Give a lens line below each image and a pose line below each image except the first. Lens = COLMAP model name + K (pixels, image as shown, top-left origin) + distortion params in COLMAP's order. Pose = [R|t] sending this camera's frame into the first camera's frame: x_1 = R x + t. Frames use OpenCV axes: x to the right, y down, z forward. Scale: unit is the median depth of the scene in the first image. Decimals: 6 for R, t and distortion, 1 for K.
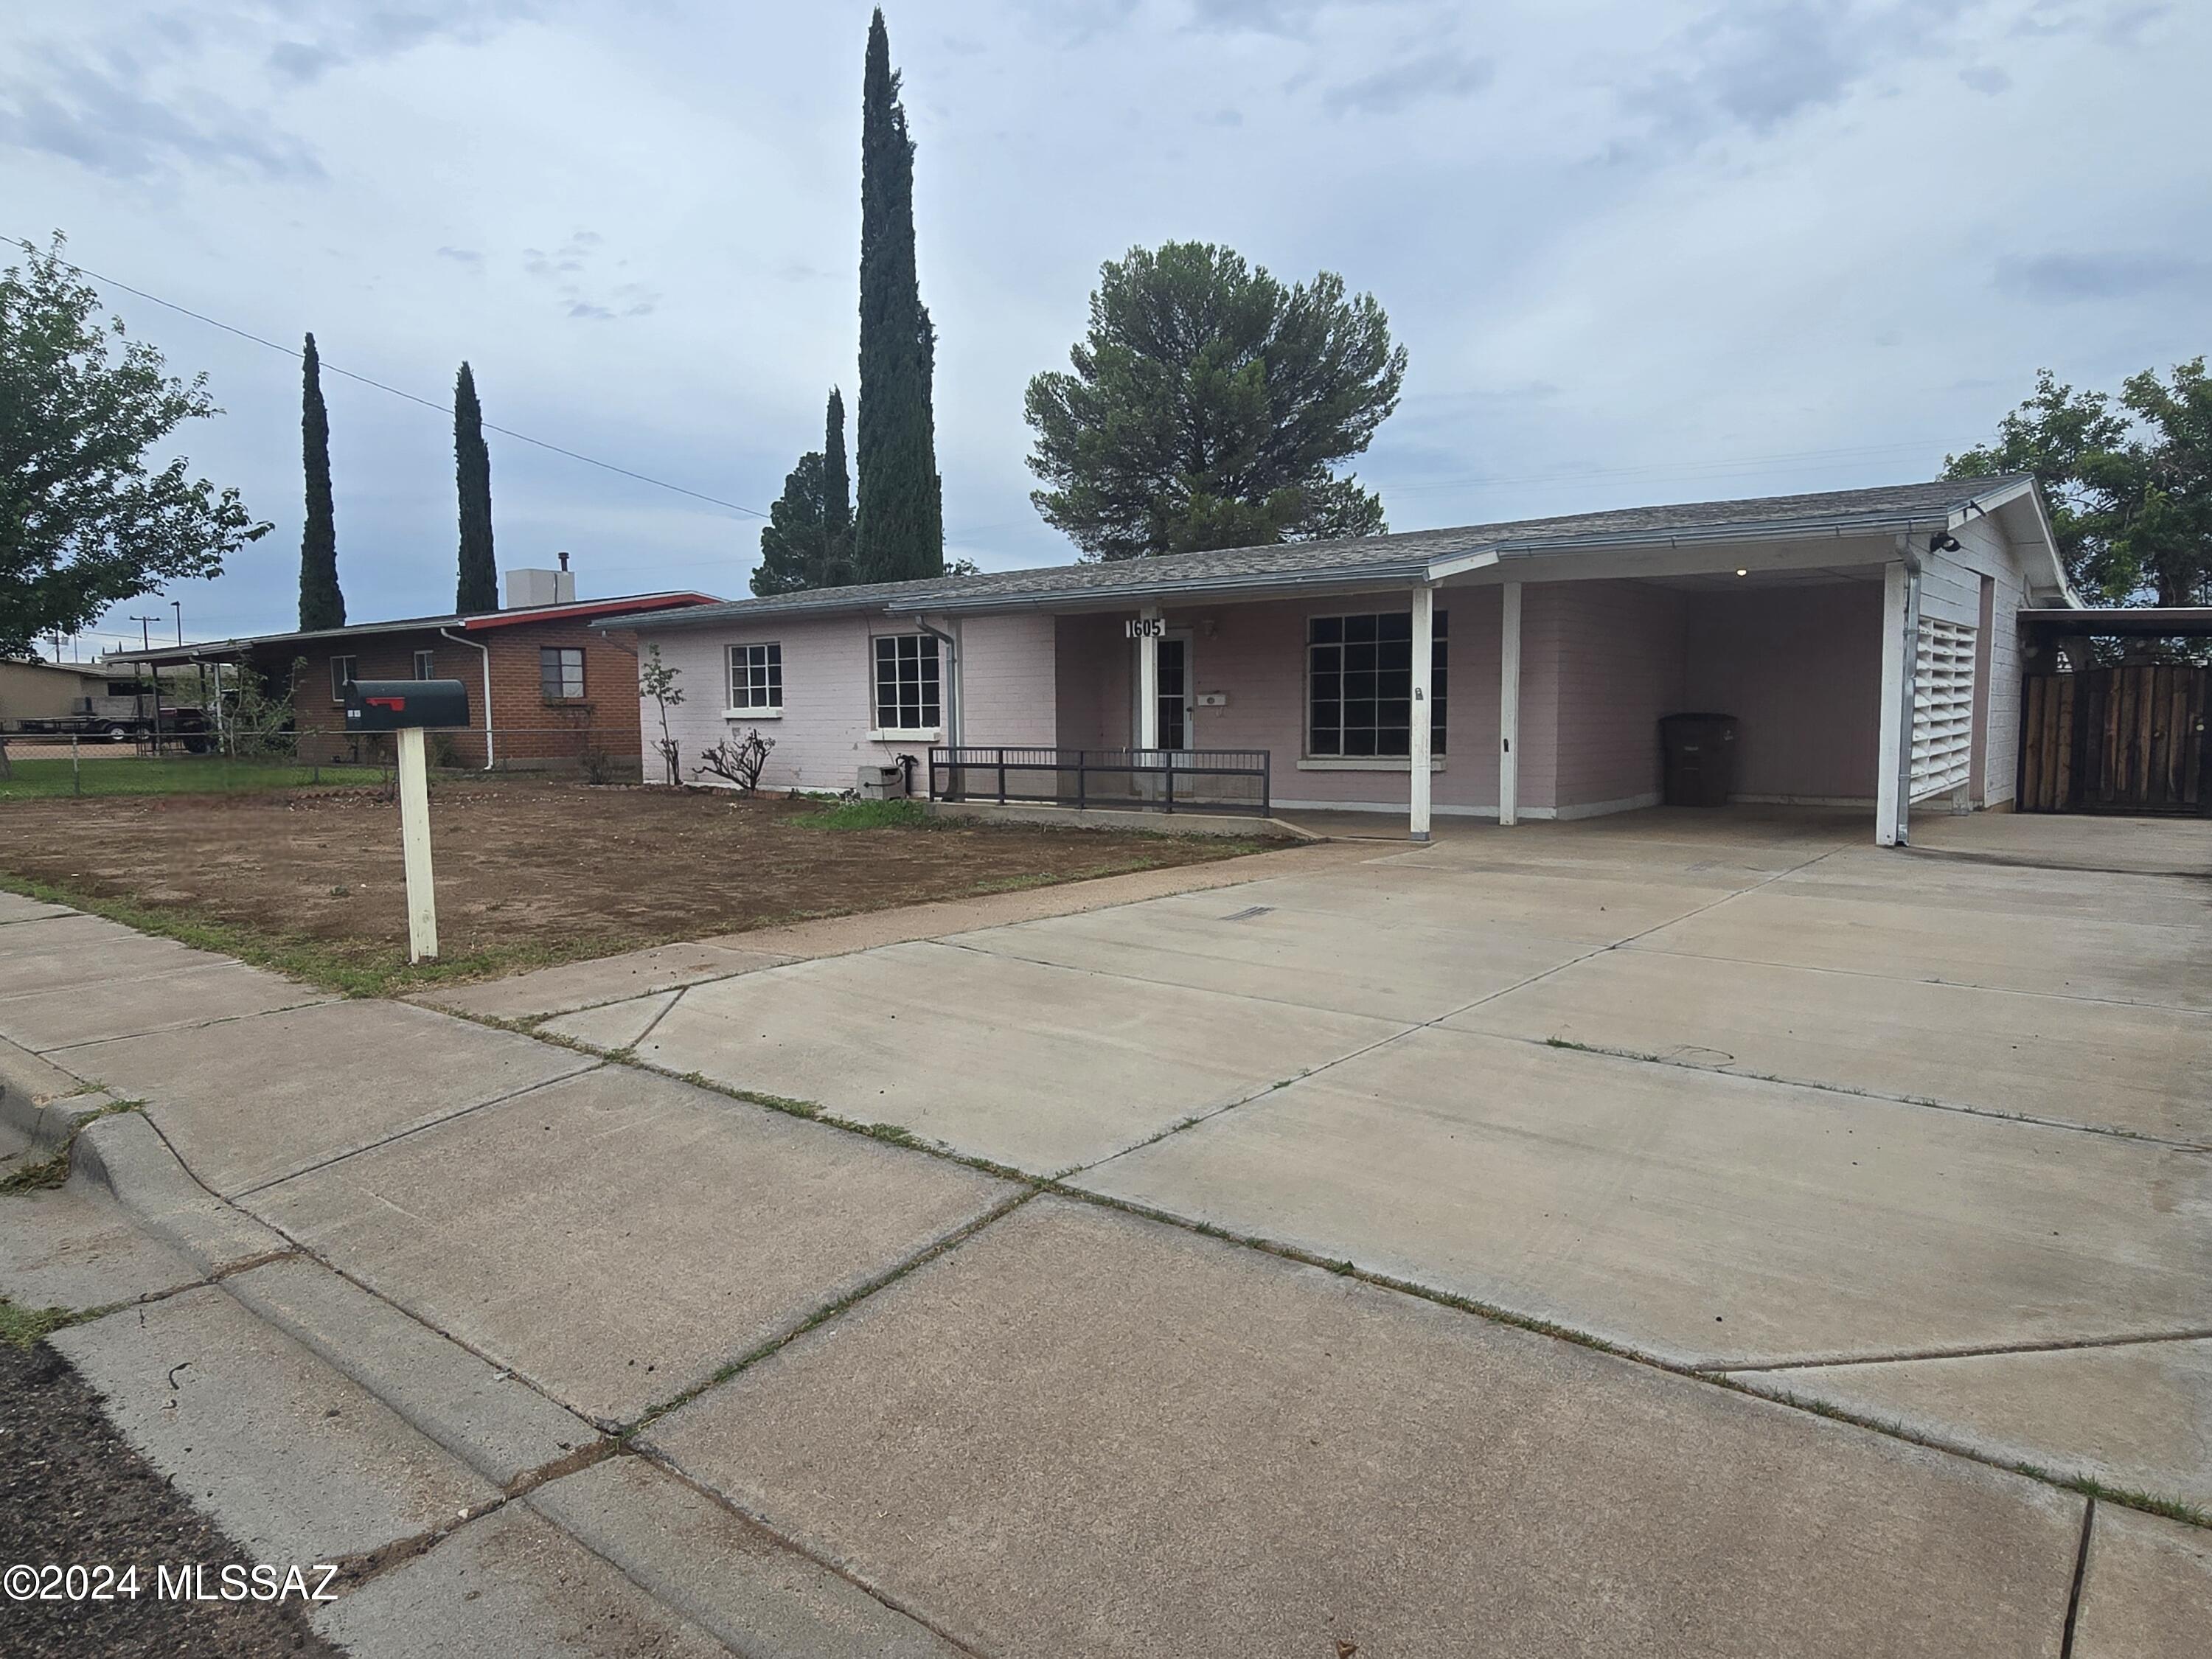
lens RADIAL K [[1388.0, 0, 1108.5], [0, 1388.0, 854.4], [0, 0, 1]] dist [-0.001035, 0.000684]
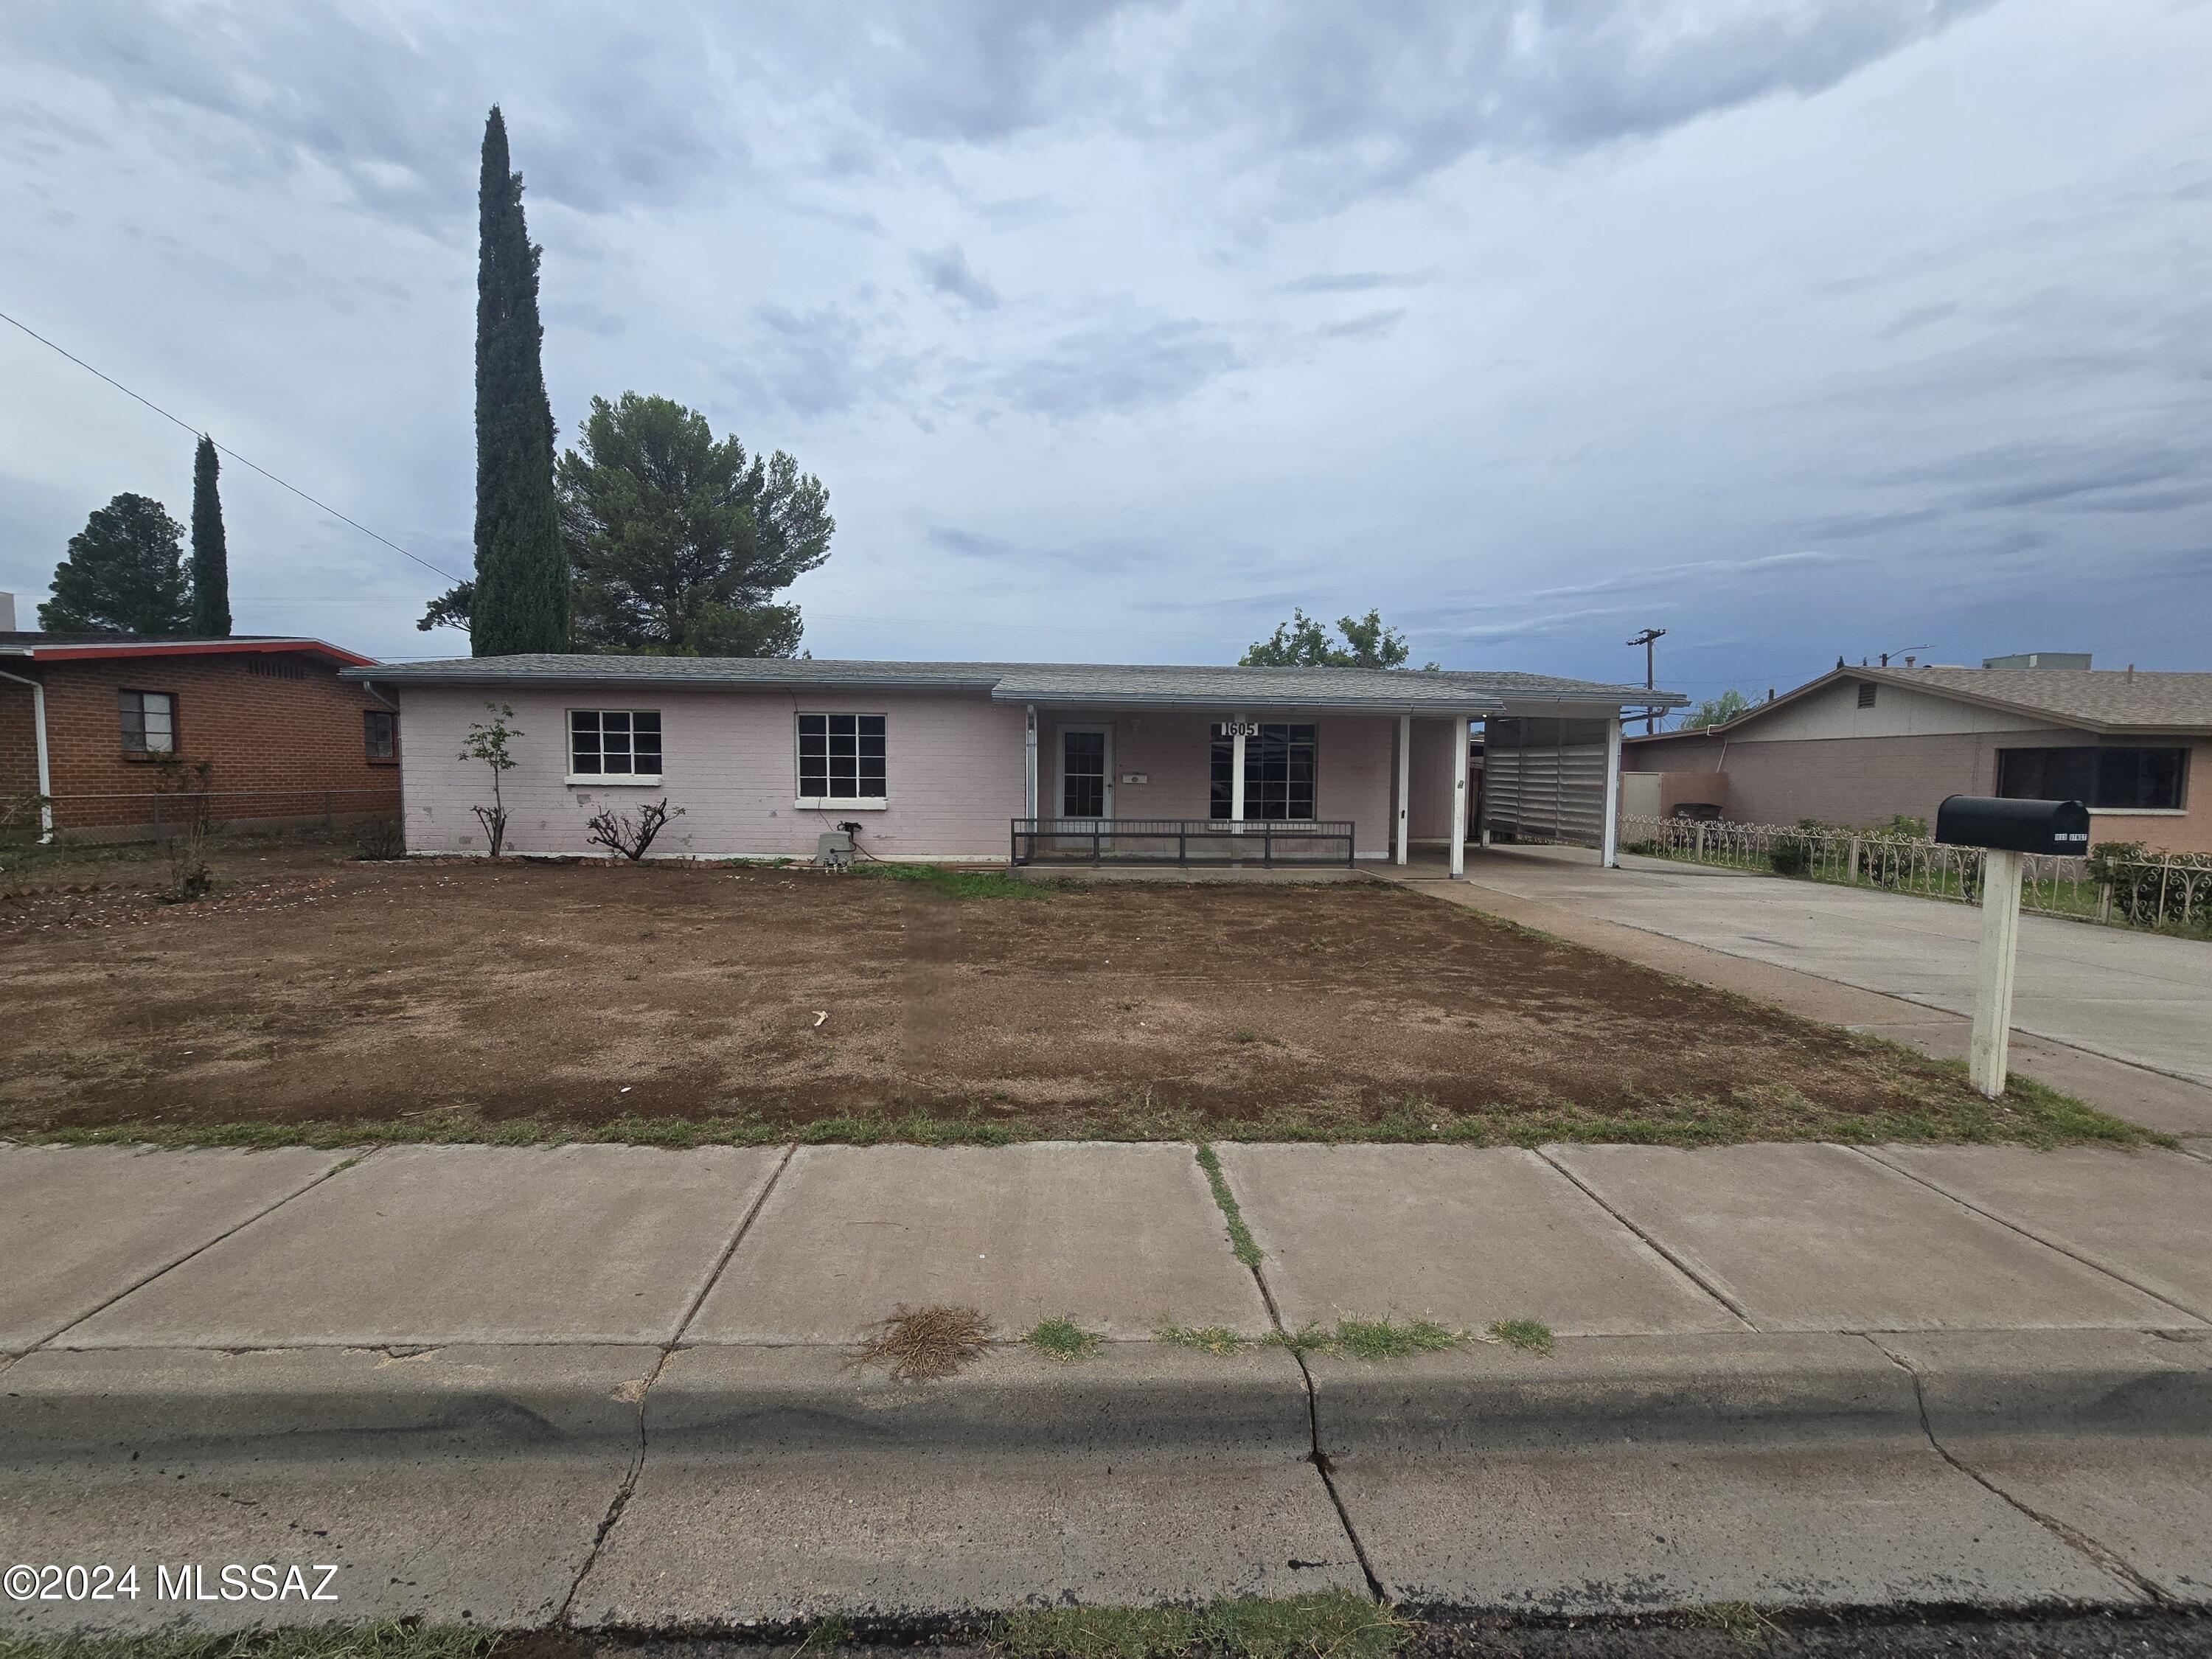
lens RADIAL K [[905.9, 0, 1099.9], [0, 905.9, 840.0], [0, 0, 1]] dist [-0.002065, -0.000521]
pose [[0.745879, -0.031914, 0.665316, -0.464319], [0.048929, 0.998778, -0.006944, -0.041596], [-0.664282, 0.037733, 0.746529, 0.321212]]
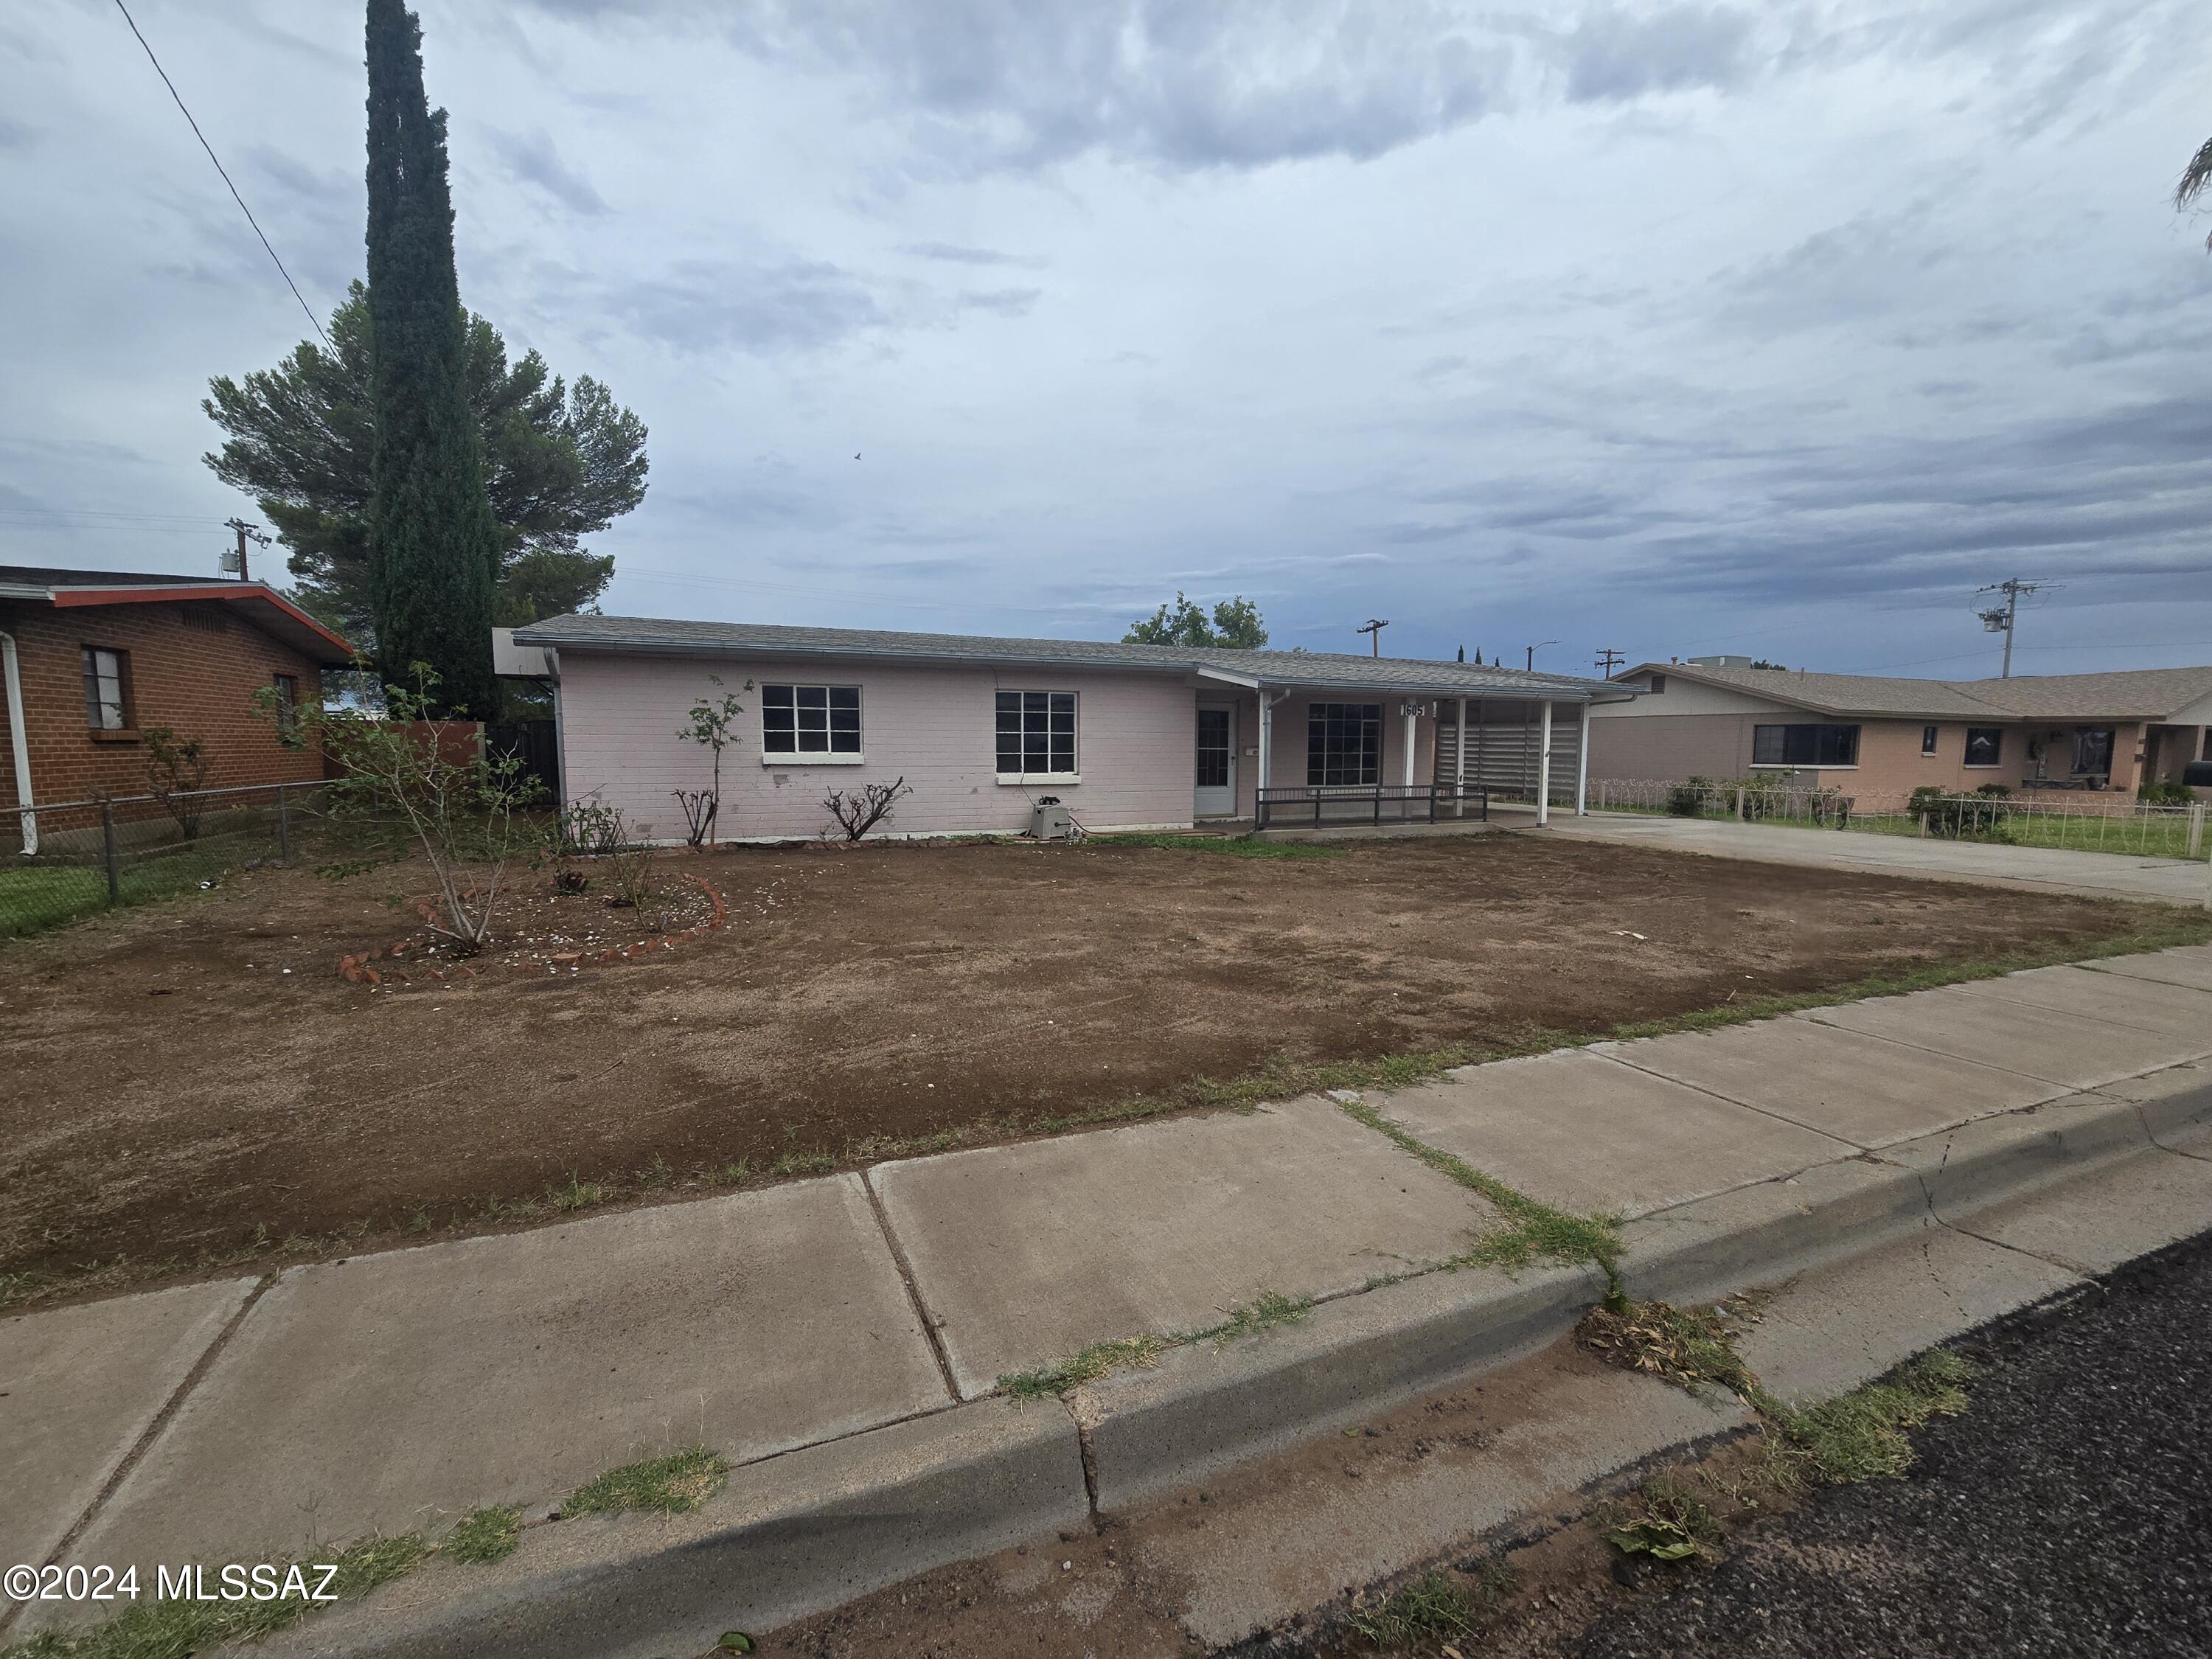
lens RADIAL K [[907.9, 0, 1101.1], [0, 907.9, 833.1], [0, 0, 1]] dist [-0.001547, -0.000189]
pose [[0.465379, -0.075584, 0.881879, -0.768201], [0.079978, 0.995862, 0.043148, -0.068554], [-0.881491, 0.050451, 0.469498, 0.595083]]
